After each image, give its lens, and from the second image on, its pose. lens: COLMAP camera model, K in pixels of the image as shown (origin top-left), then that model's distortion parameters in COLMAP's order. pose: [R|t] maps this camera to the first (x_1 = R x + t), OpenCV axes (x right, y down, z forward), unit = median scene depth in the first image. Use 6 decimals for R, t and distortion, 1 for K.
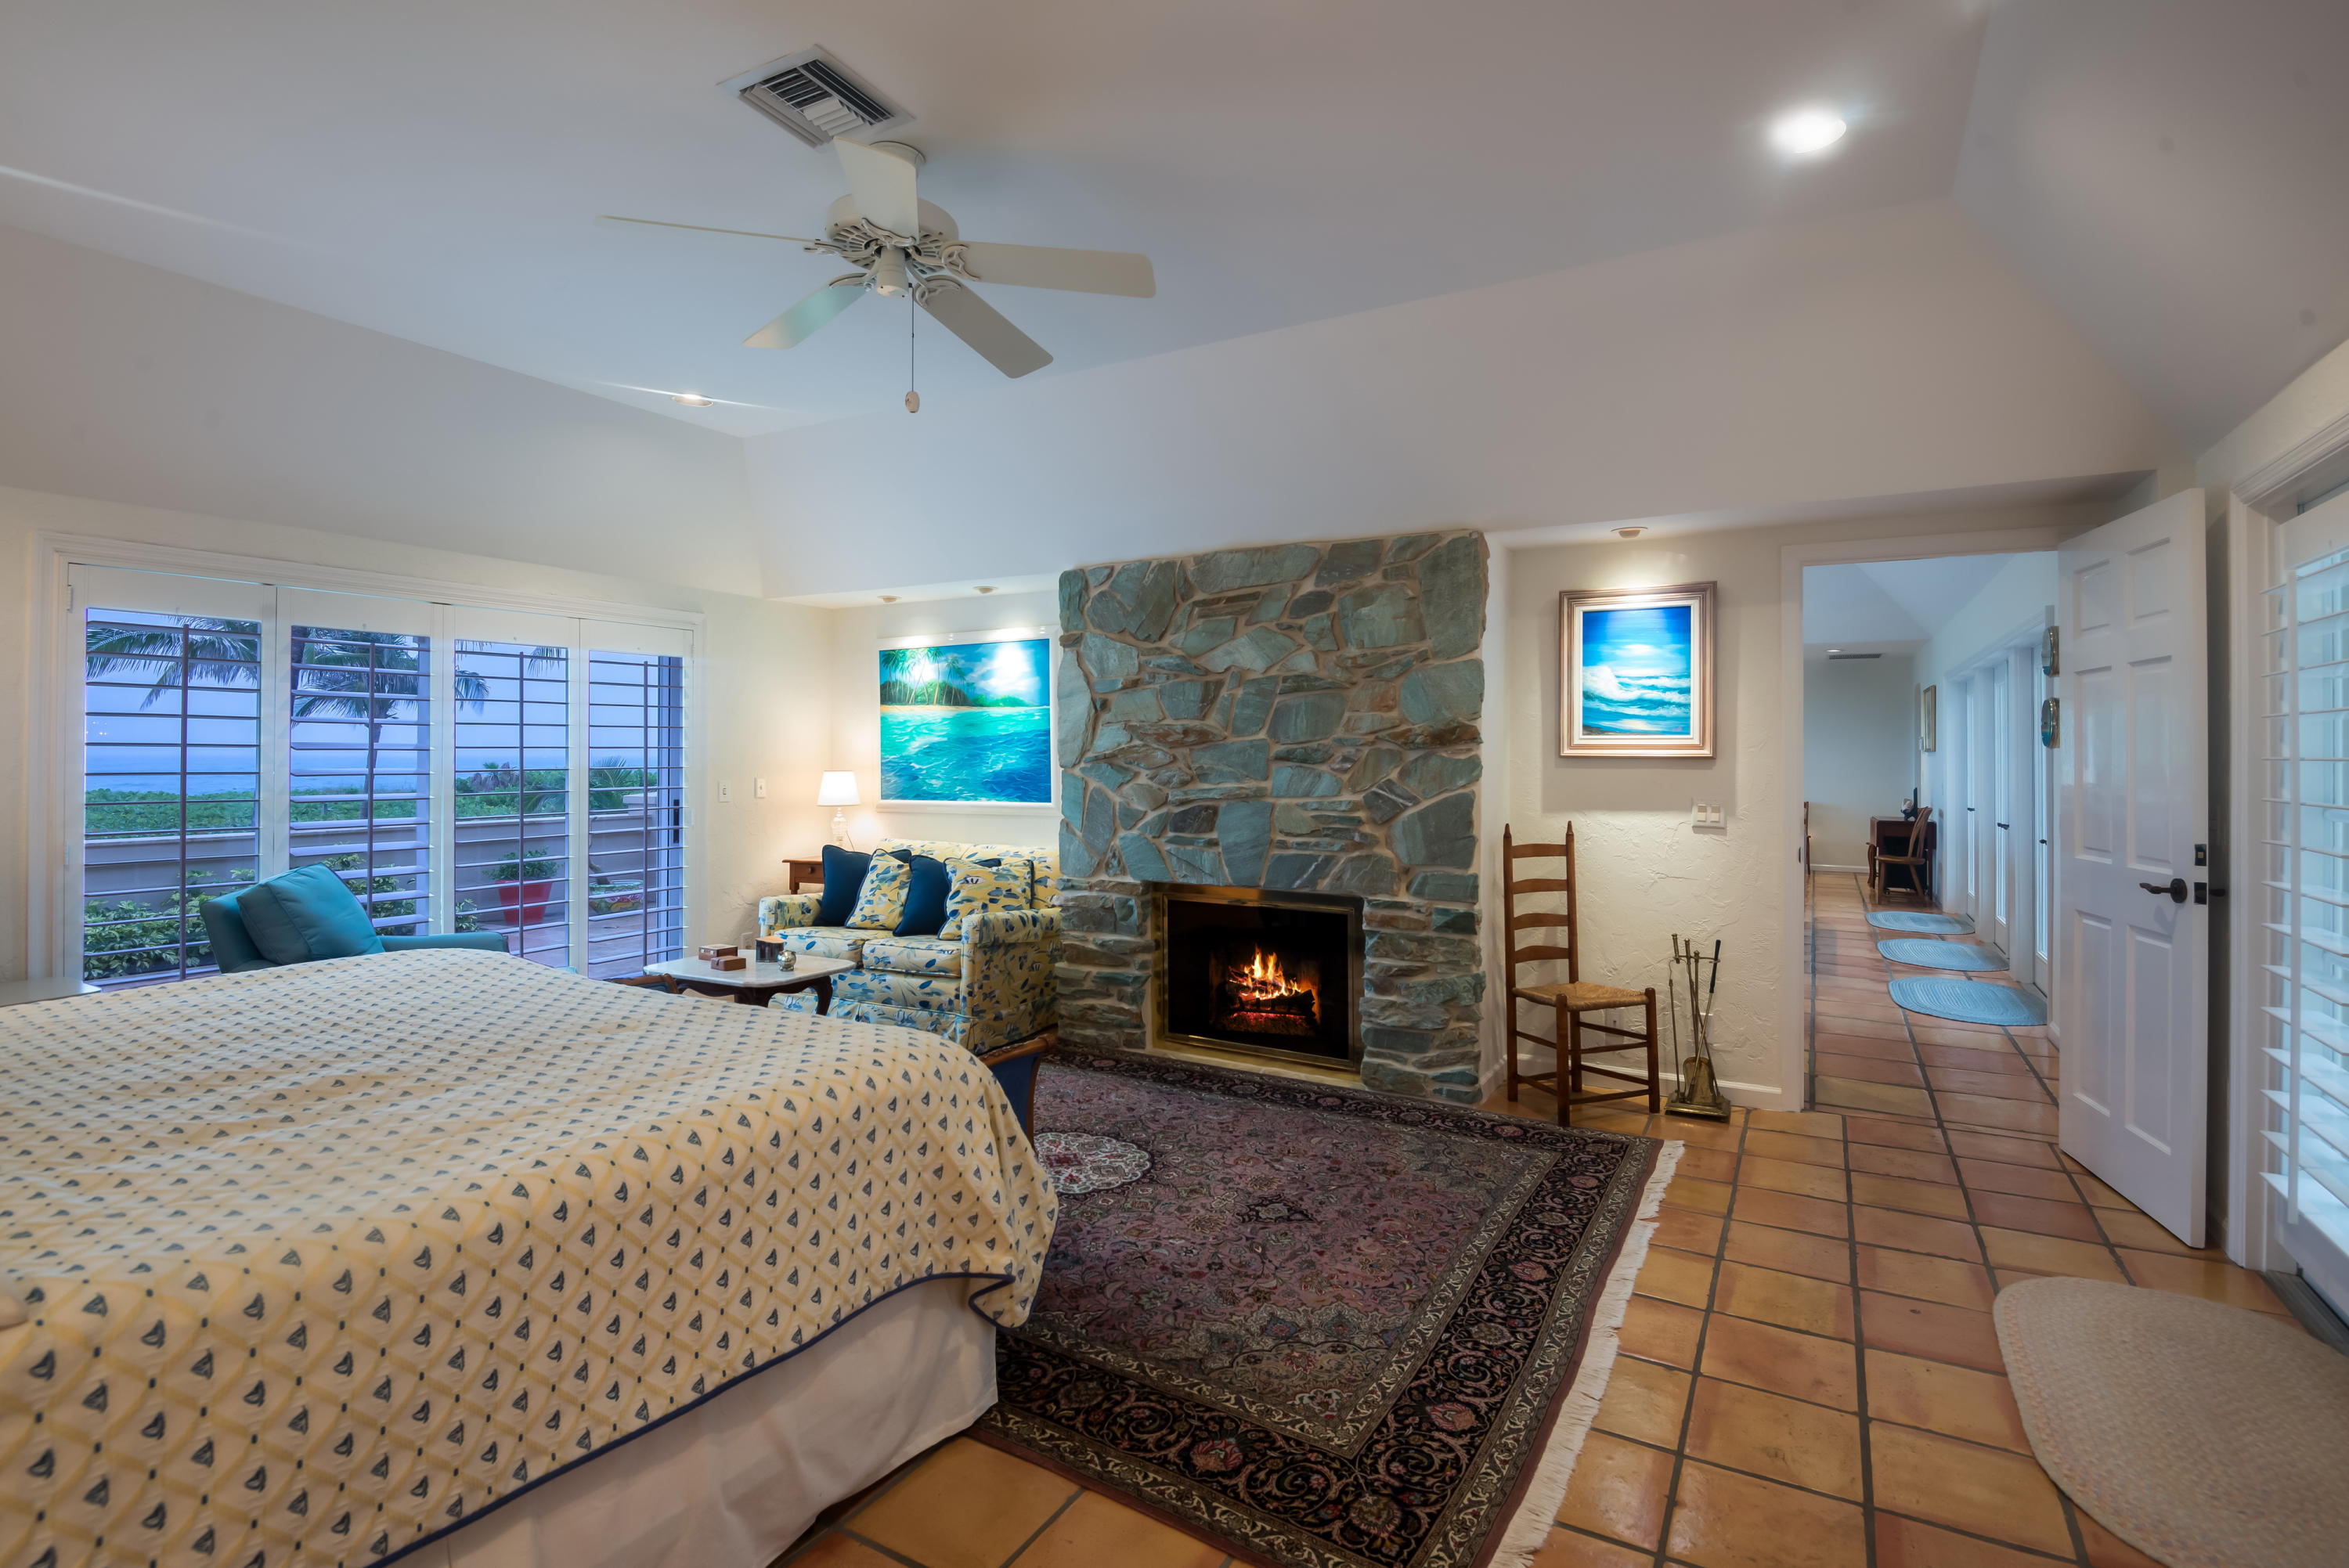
lens RADIAL K [[1111.8, 0, 1187.1], [0, 1111.8, 769.8], [0, 0, 1]] dist [-0.021420, -0.003166]
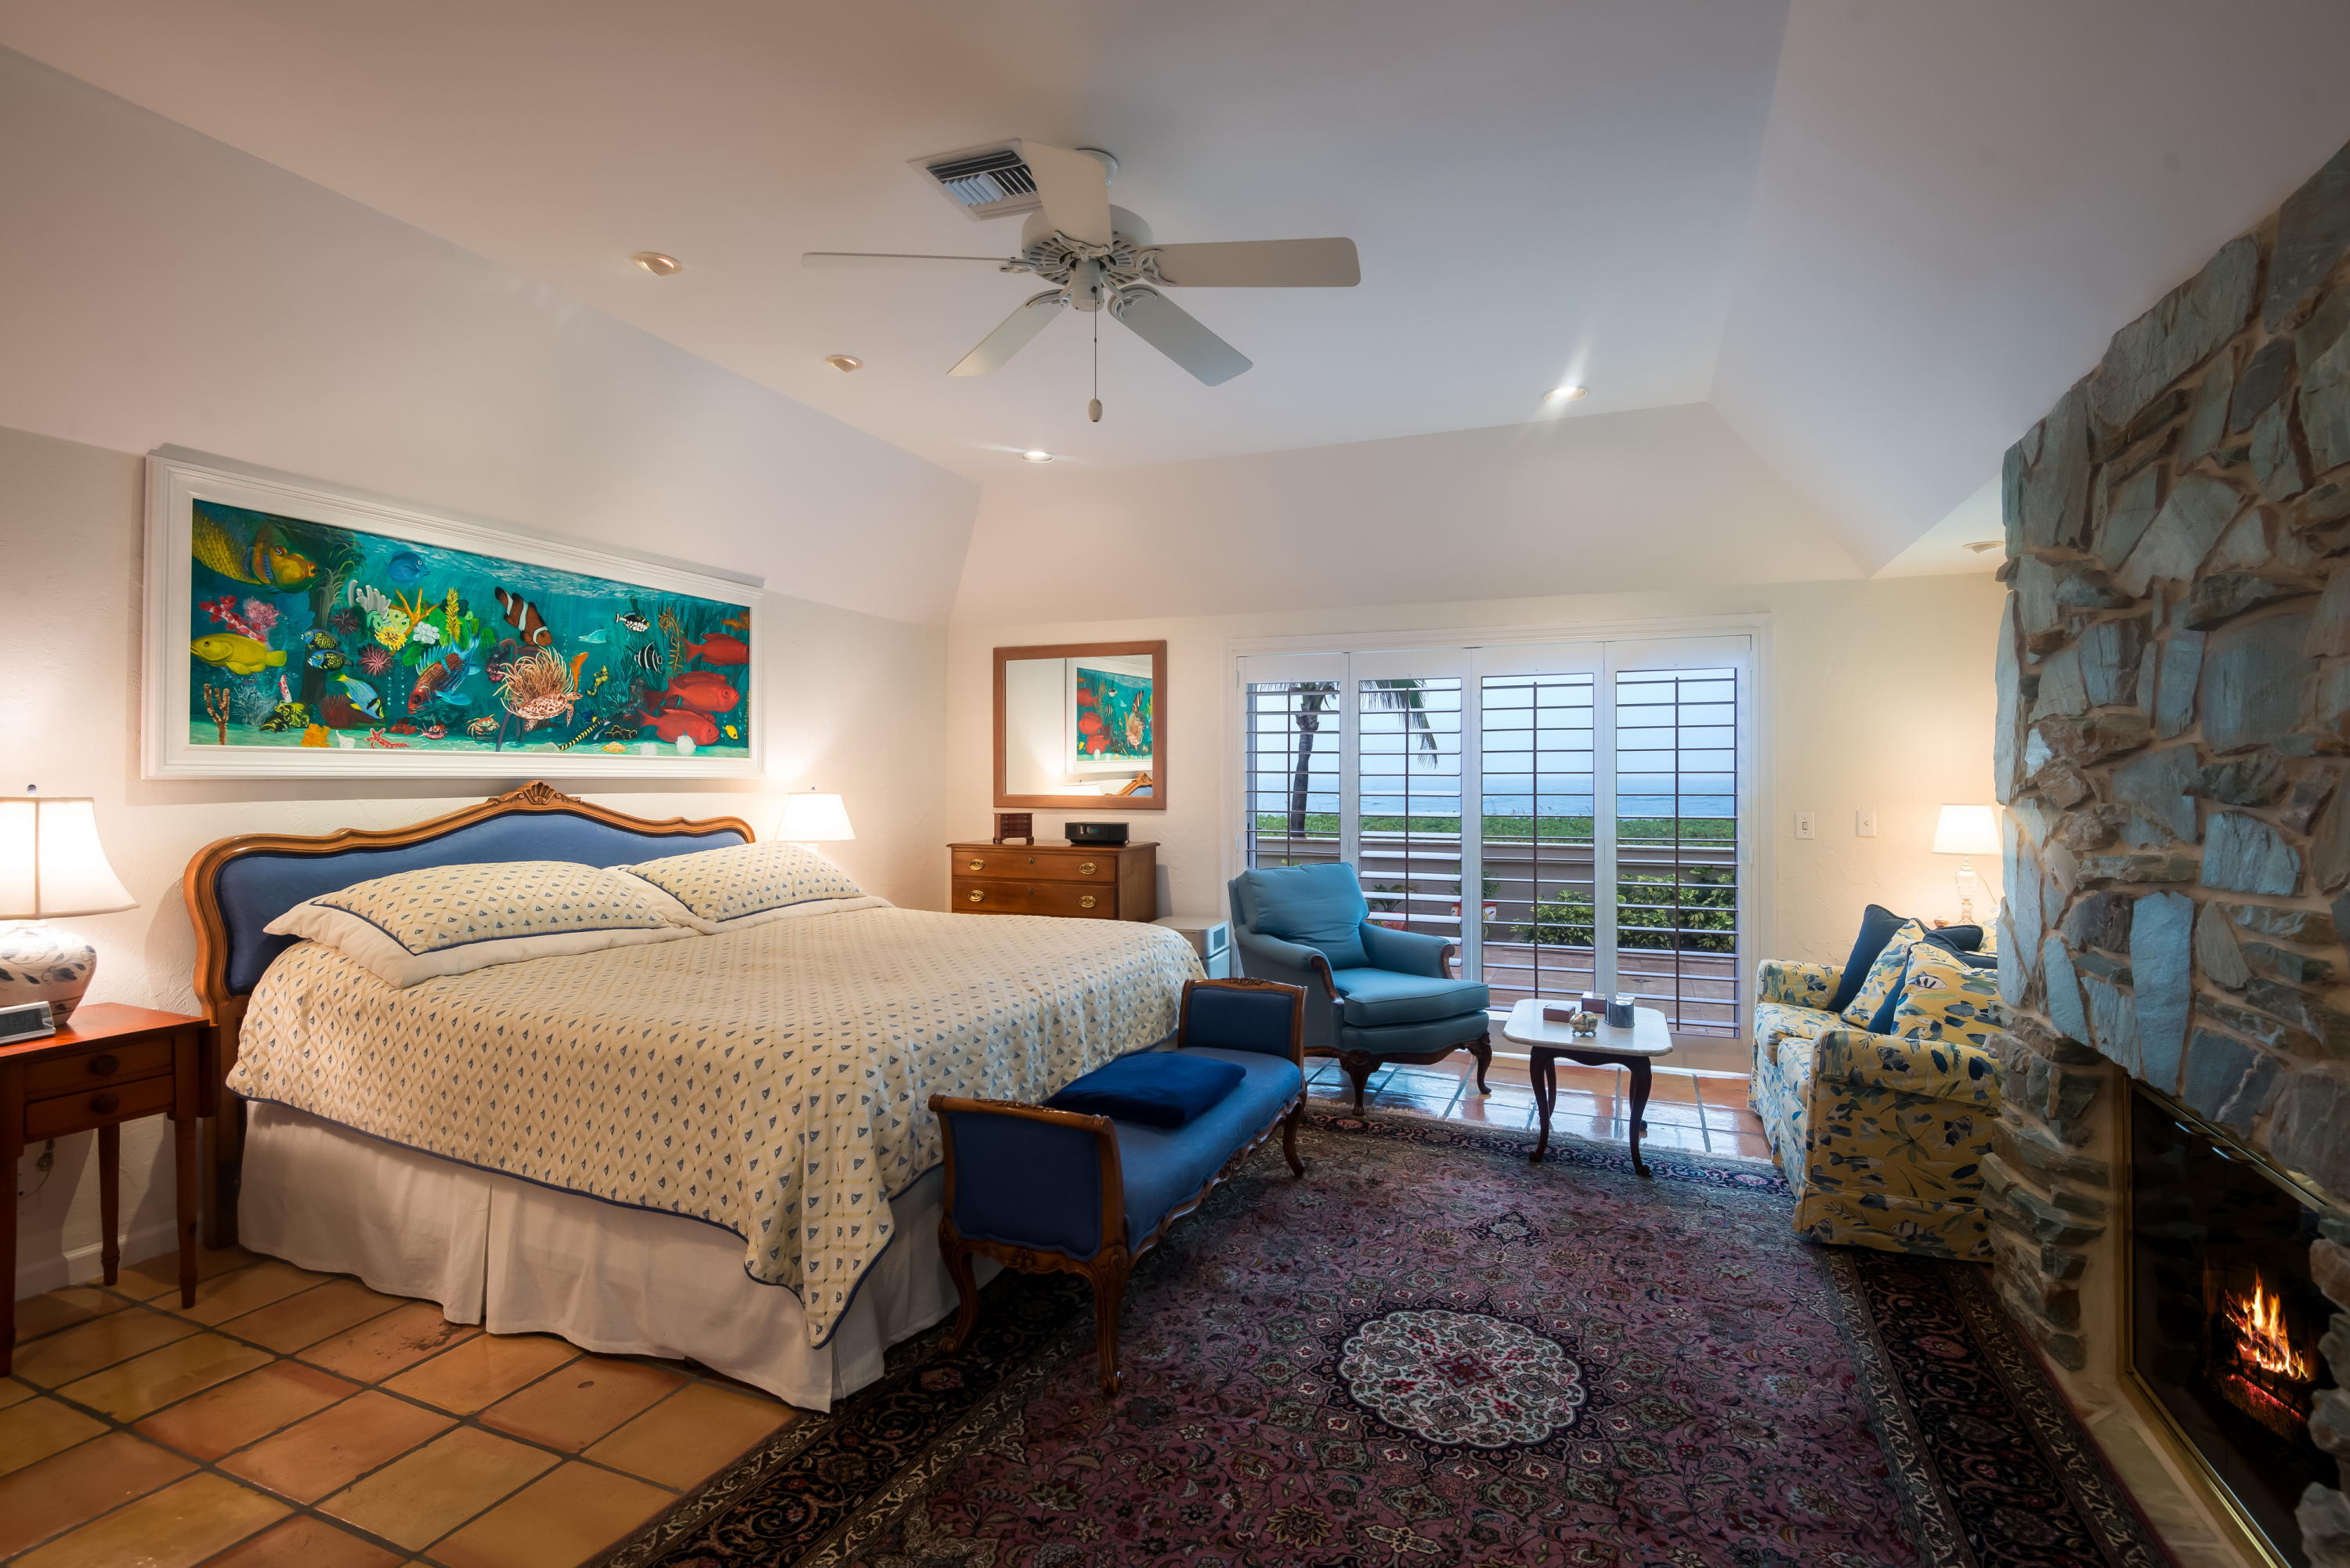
lens RADIAL K [[1112.3, 0, 1186.9], [0, 1112.3, 779.7], [0, 0, 1]] dist [-0.021420, -0.003166]
pose [[0.119858, 0.001058, -0.992790, 0.440799], [-0.015694, 0.999877, -0.000829, -0.009145], [0.992667, 0.015680, 0.119860, 0.598132]]
